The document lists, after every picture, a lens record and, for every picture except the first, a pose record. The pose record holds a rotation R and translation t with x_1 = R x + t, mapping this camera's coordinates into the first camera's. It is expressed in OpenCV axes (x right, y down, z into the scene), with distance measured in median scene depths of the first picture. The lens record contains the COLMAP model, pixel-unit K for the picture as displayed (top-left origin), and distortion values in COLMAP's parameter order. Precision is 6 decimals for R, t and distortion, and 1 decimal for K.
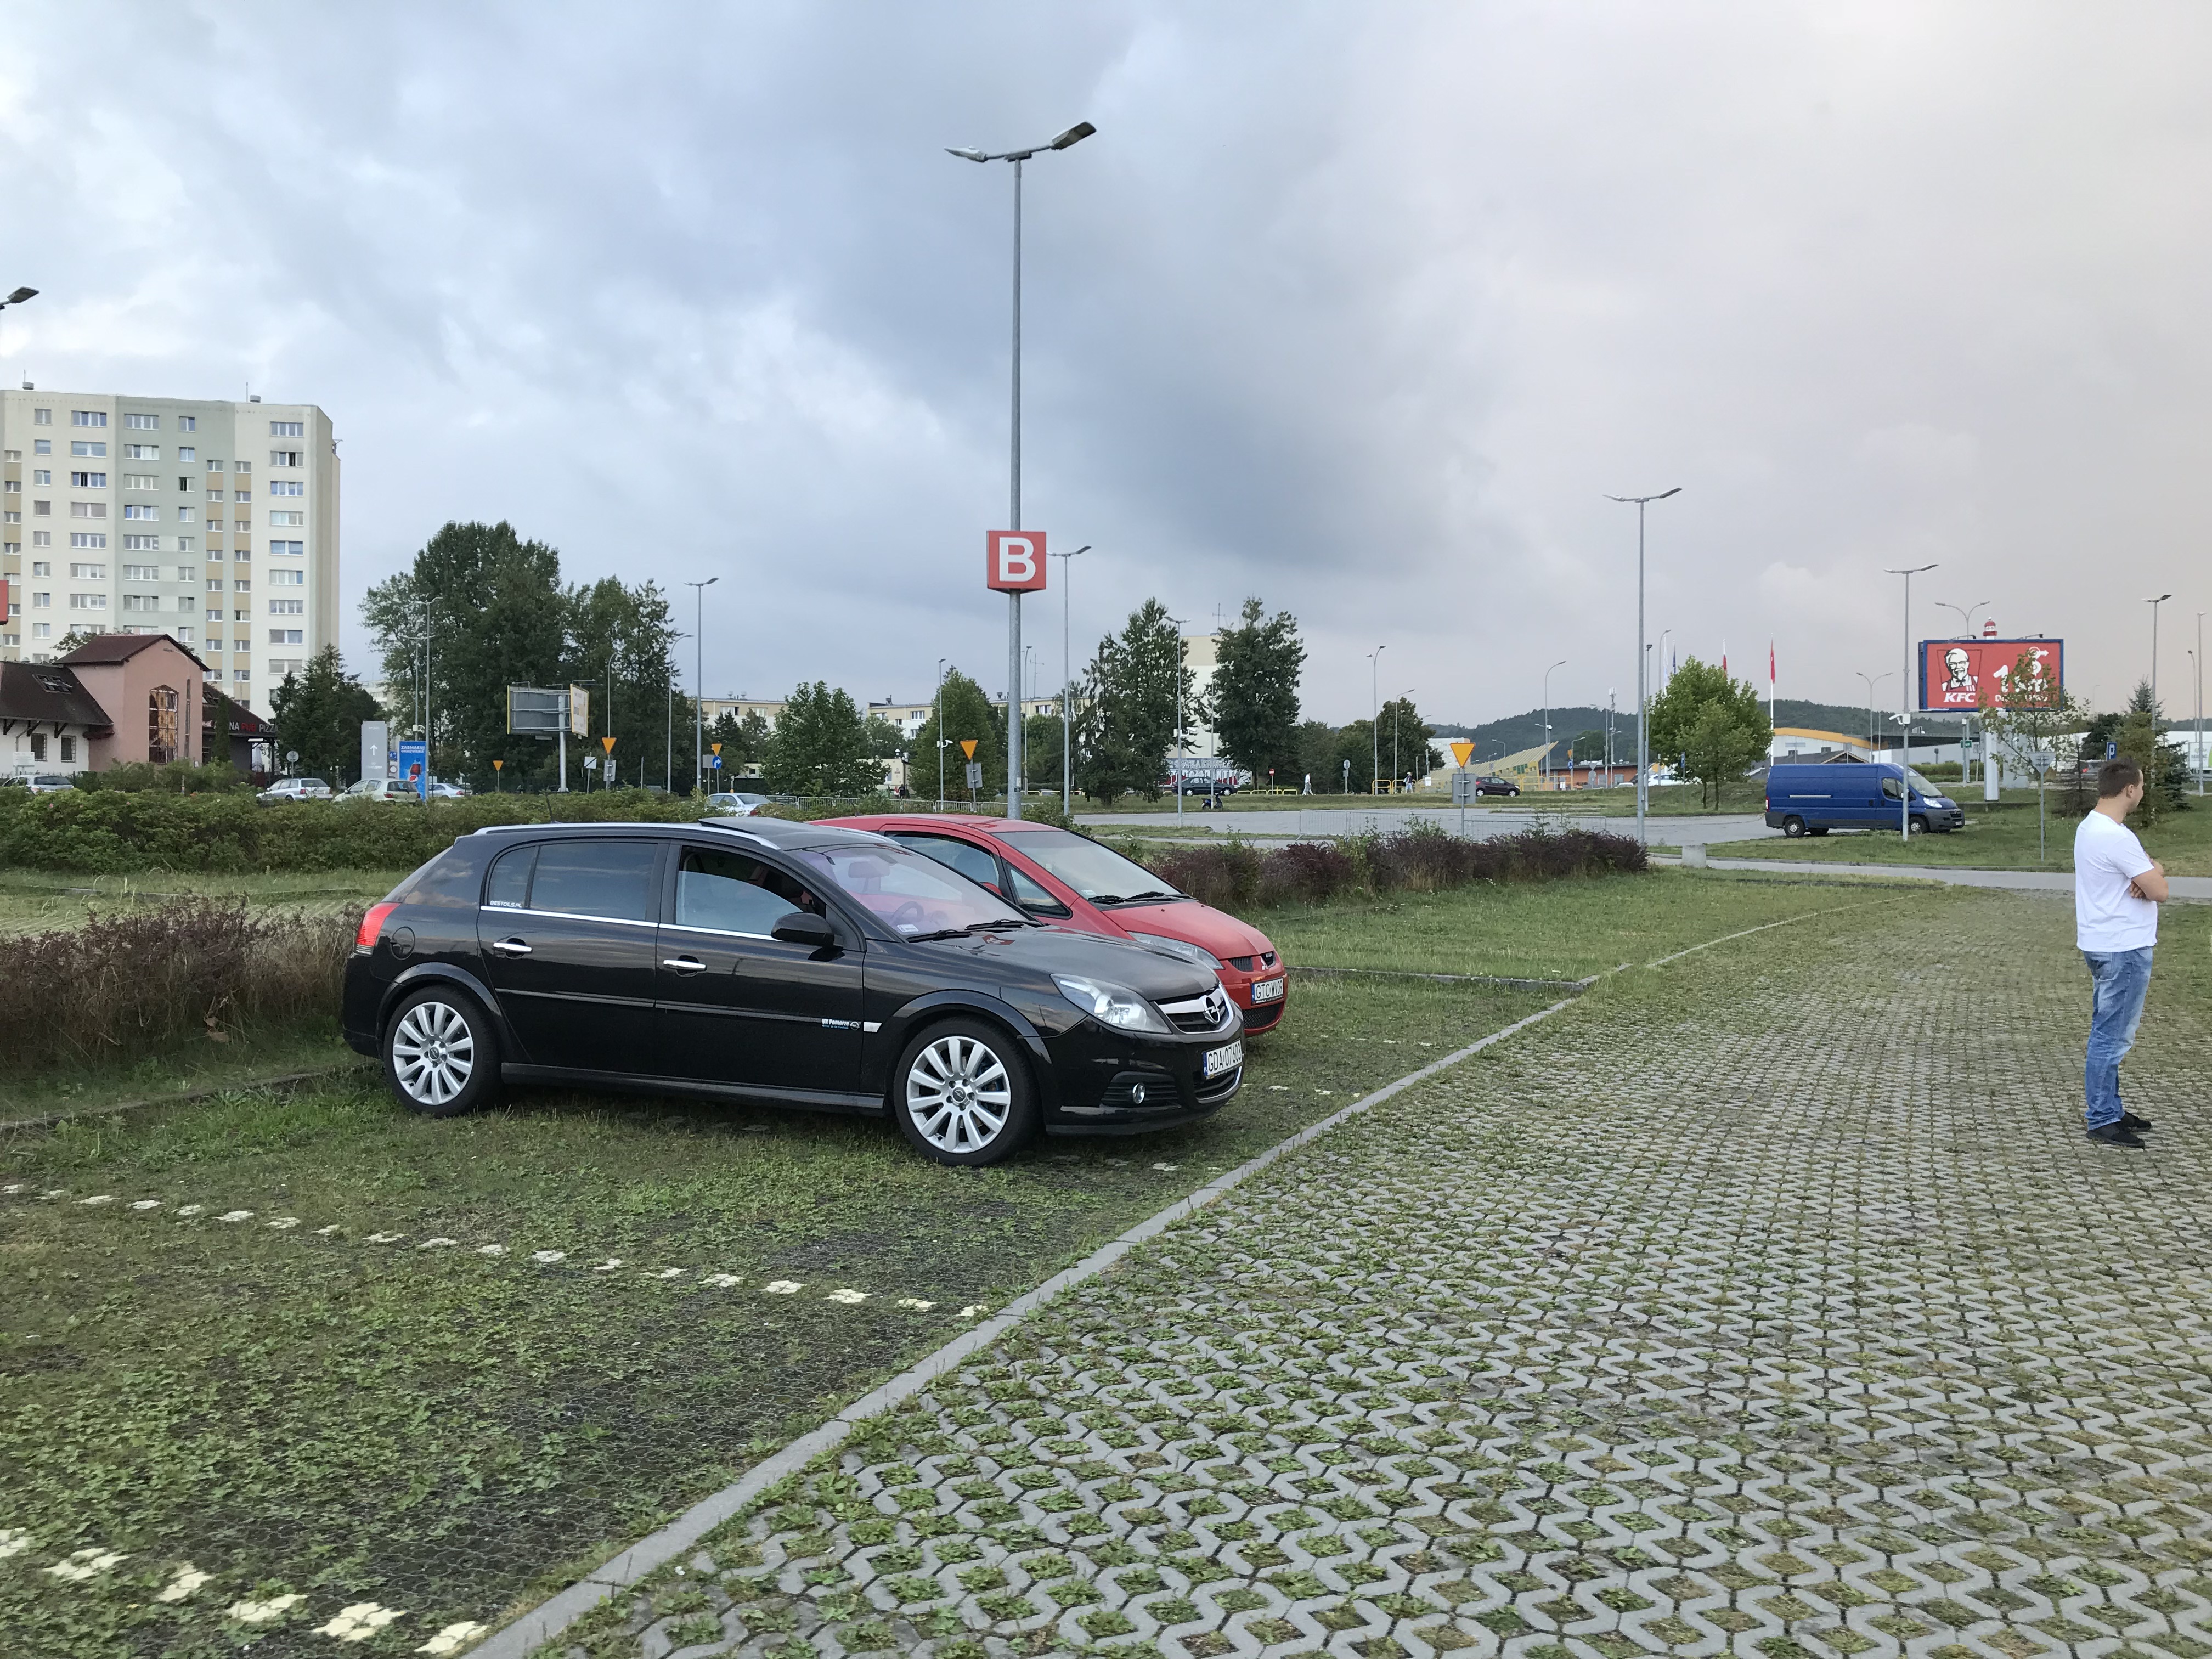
lens RADIAL K [[1800.2, 0, 1090.8], [0, 1800.2, 818.8], [0, 0, 1]] dist [0.040587, -0.056699]
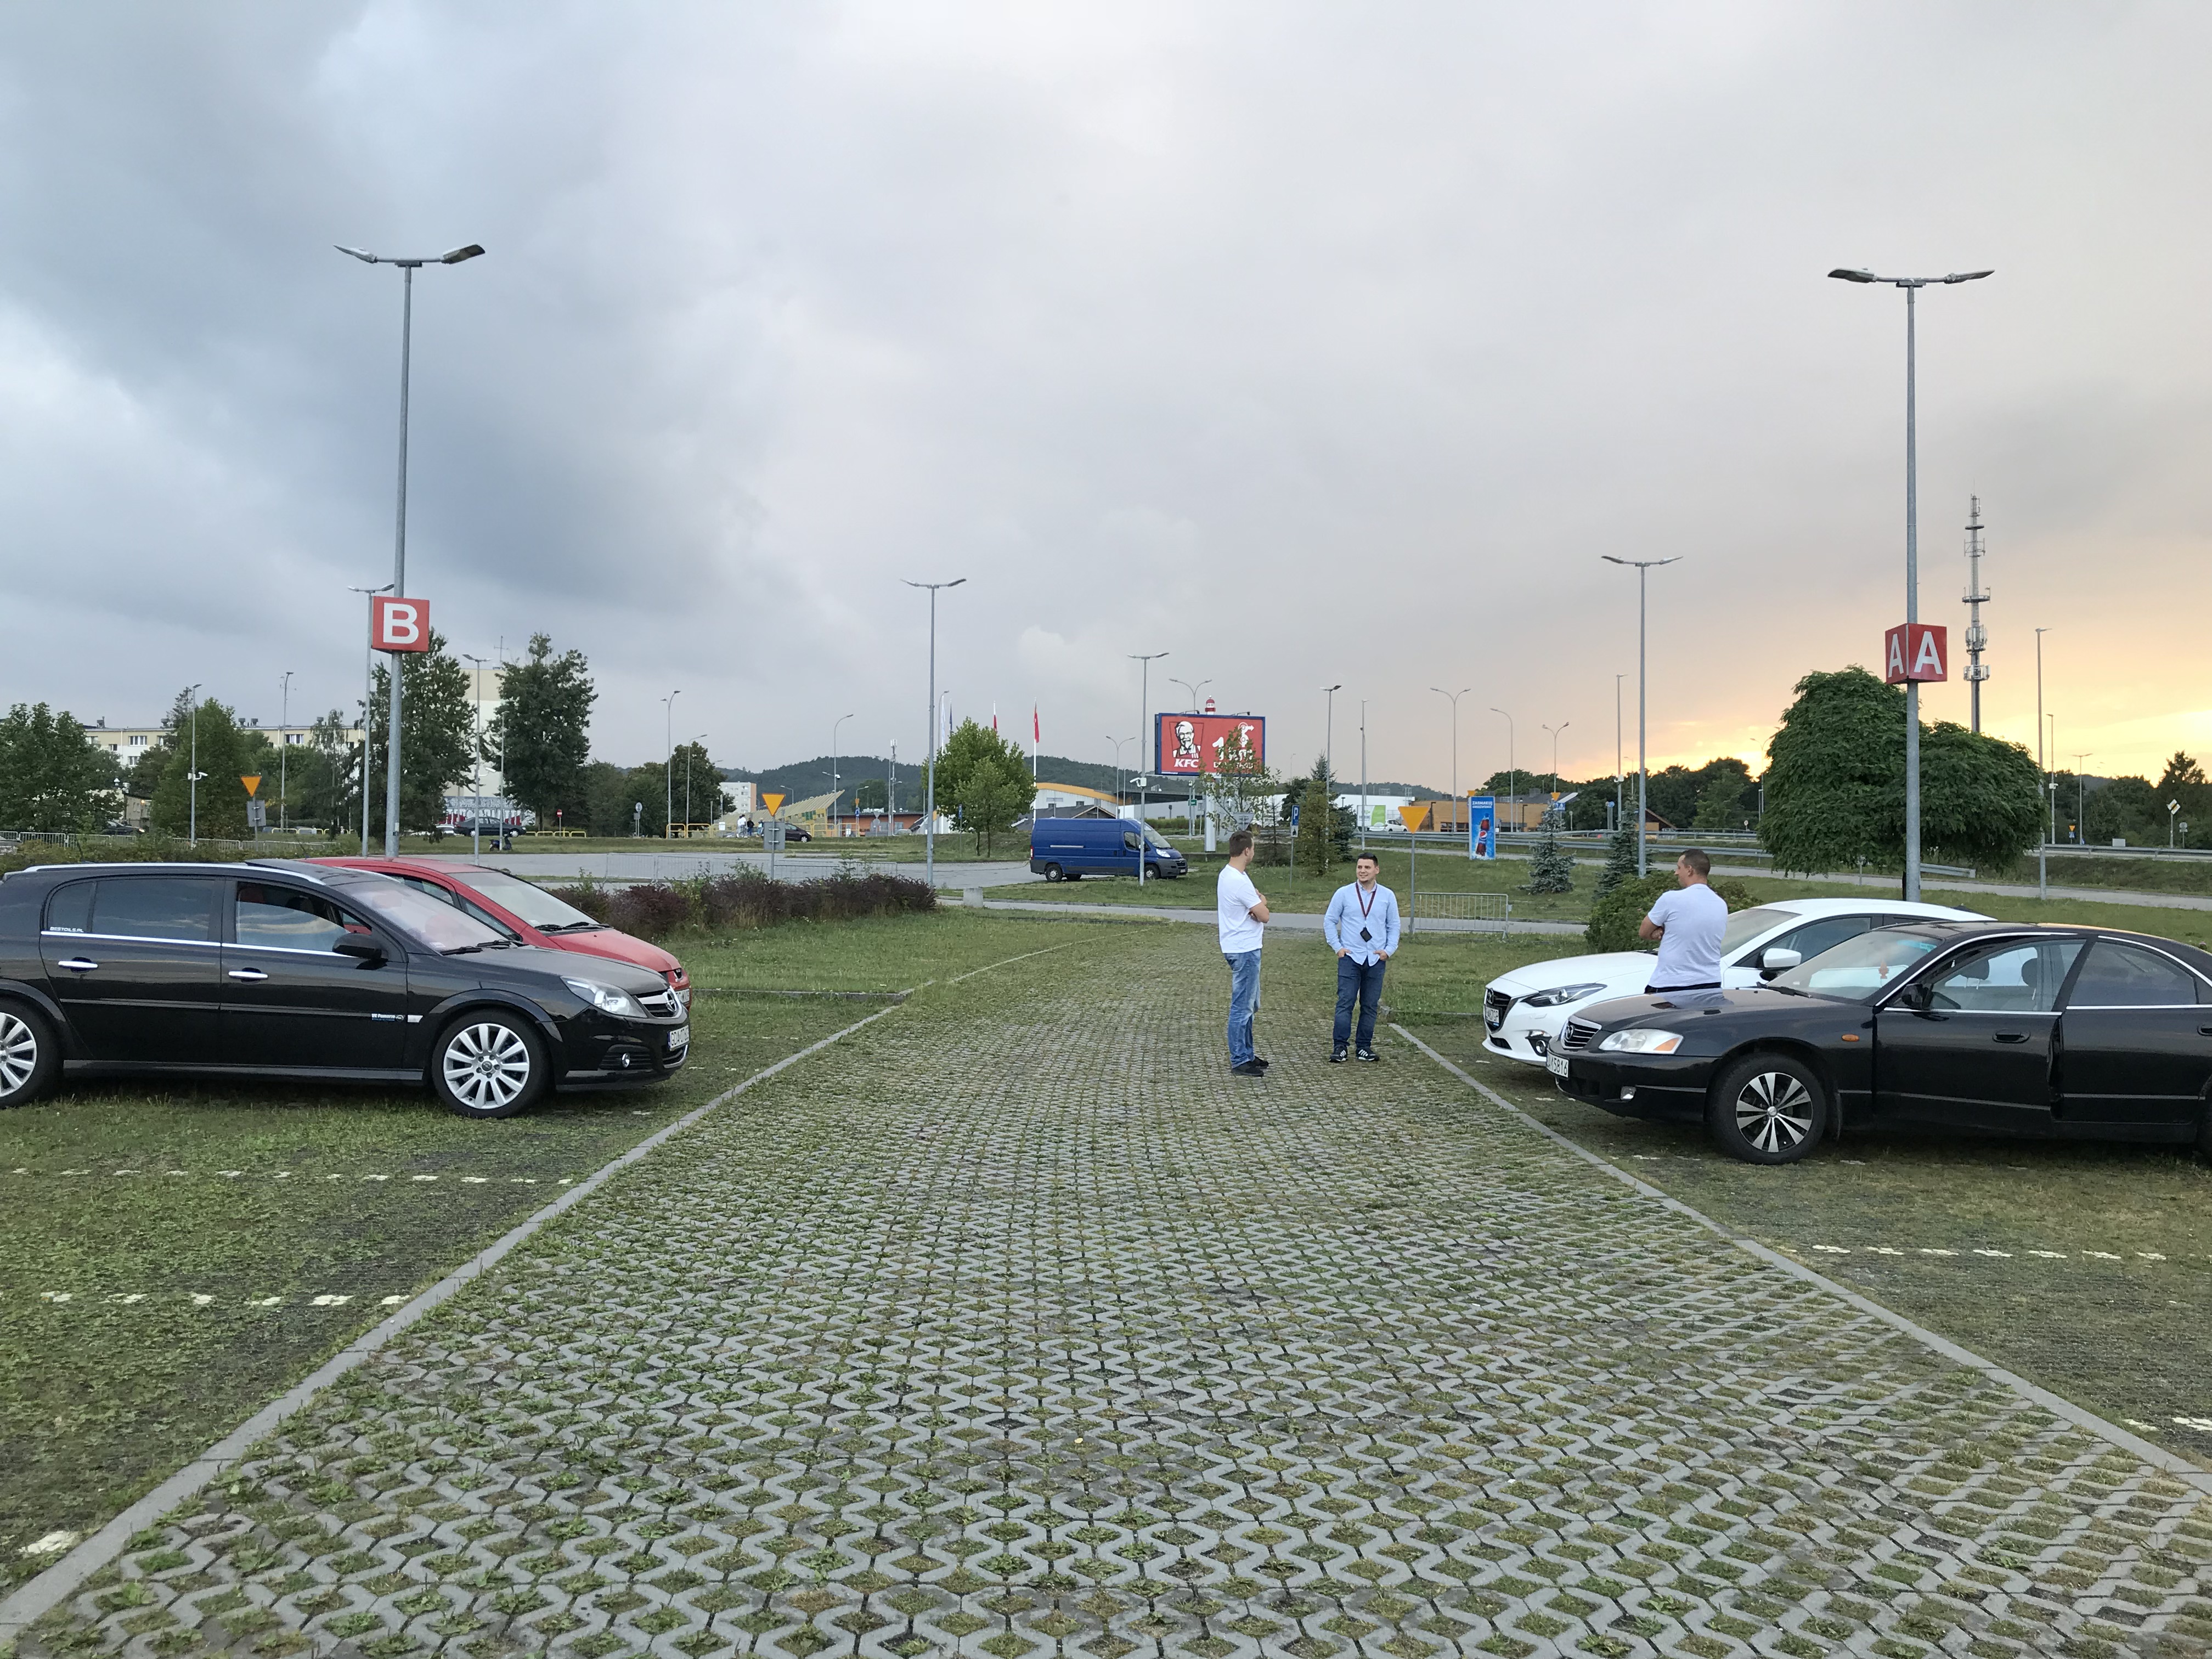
lens RADIAL K [[1800.2, 0, 1104.3], [0, 1800.2, 838.4], [0, 0, 1]] dist [0.040587, -0.056699]
pose [[0.921167, 0.014498, 0.388897, -0.072878], [-0.009343, 0.999842, -0.015143, -0.000851], [-0.389055, 0.010316, 0.921157, -0.179402]]
